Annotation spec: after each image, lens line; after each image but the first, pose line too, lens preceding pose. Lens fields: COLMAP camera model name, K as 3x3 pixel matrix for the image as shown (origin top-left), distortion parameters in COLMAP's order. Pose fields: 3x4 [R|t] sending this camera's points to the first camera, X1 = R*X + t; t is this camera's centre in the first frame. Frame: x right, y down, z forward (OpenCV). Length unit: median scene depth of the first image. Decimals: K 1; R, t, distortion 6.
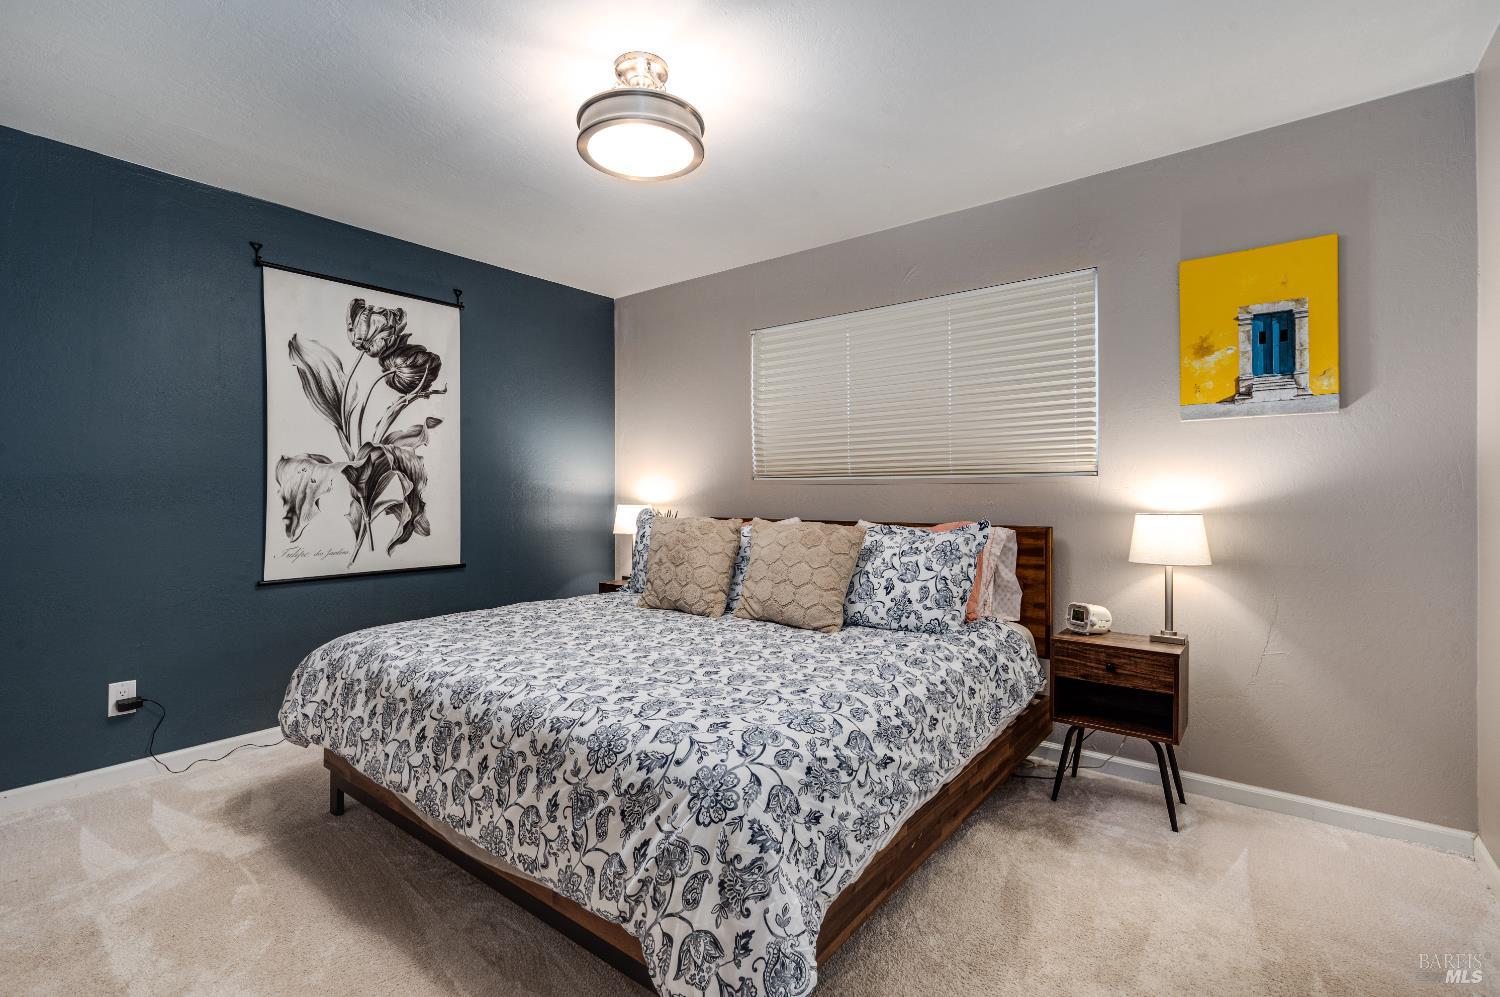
lens RADIAL K [[690.3, 0, 748.1], [0, 690.3, 495.5], [0, 0, 1]] dist [-0.006541, 0.003517]
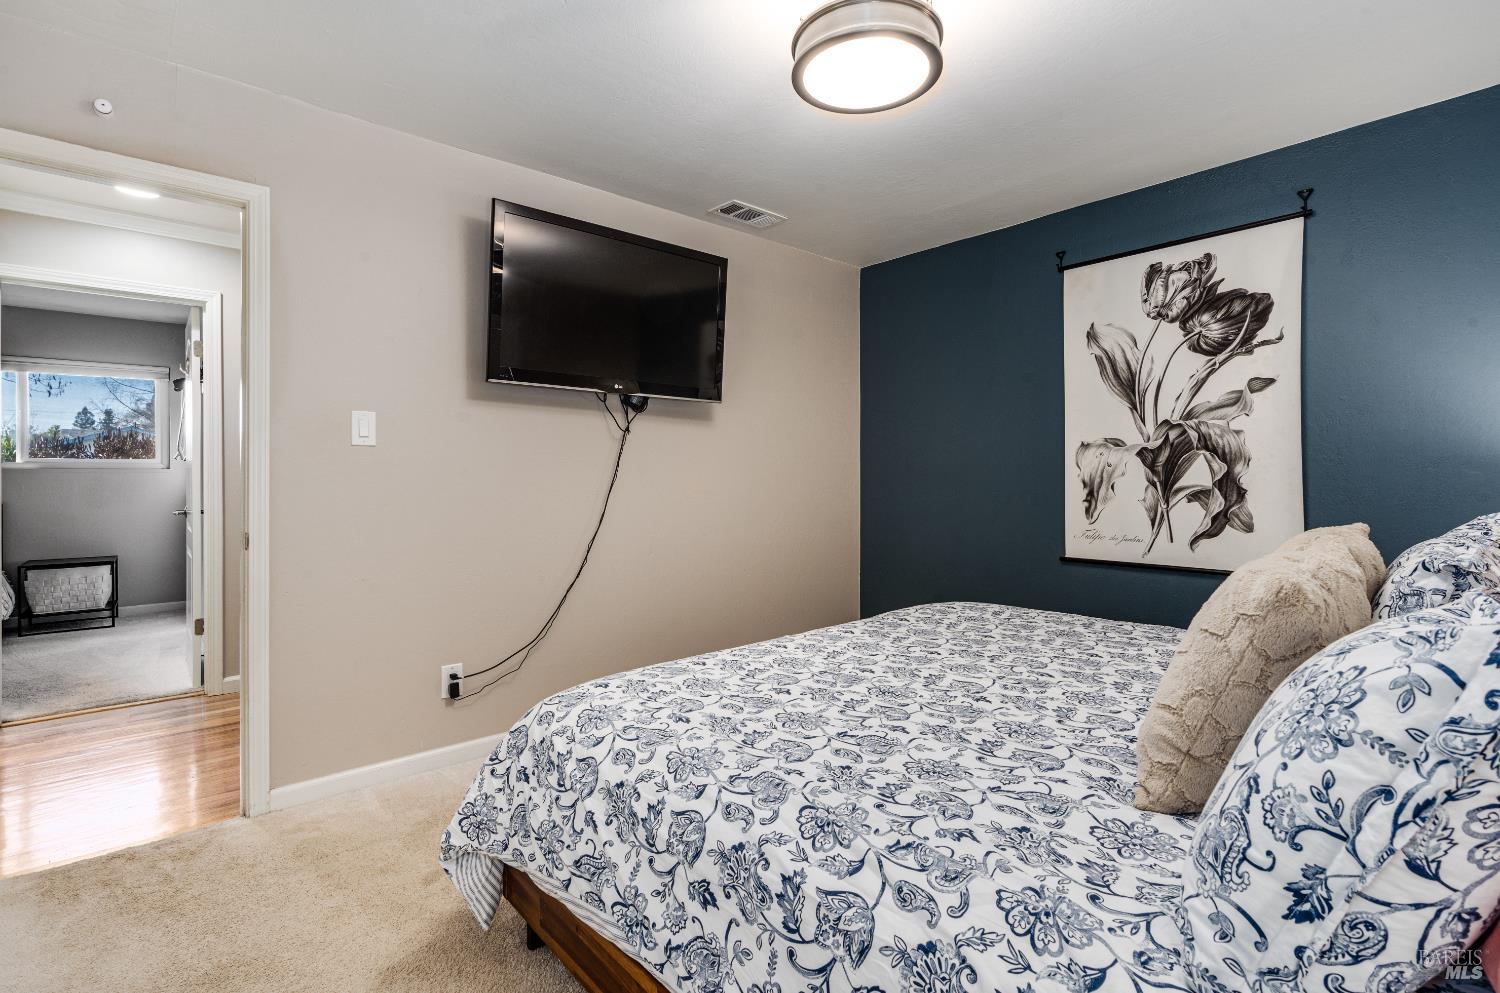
lens RADIAL K [[690.3, 0, 749.0], [0, 690.3, 484.7], [0, 0, 1]] dist [-0.006541, 0.003517]
pose [[-0.171298, 0.007233, -0.985193, 0.412439], [-0.007140, 0.999938, 0.008583, 0.002415], [0.985193, 0.008504, -0.171236, 0.613487]]
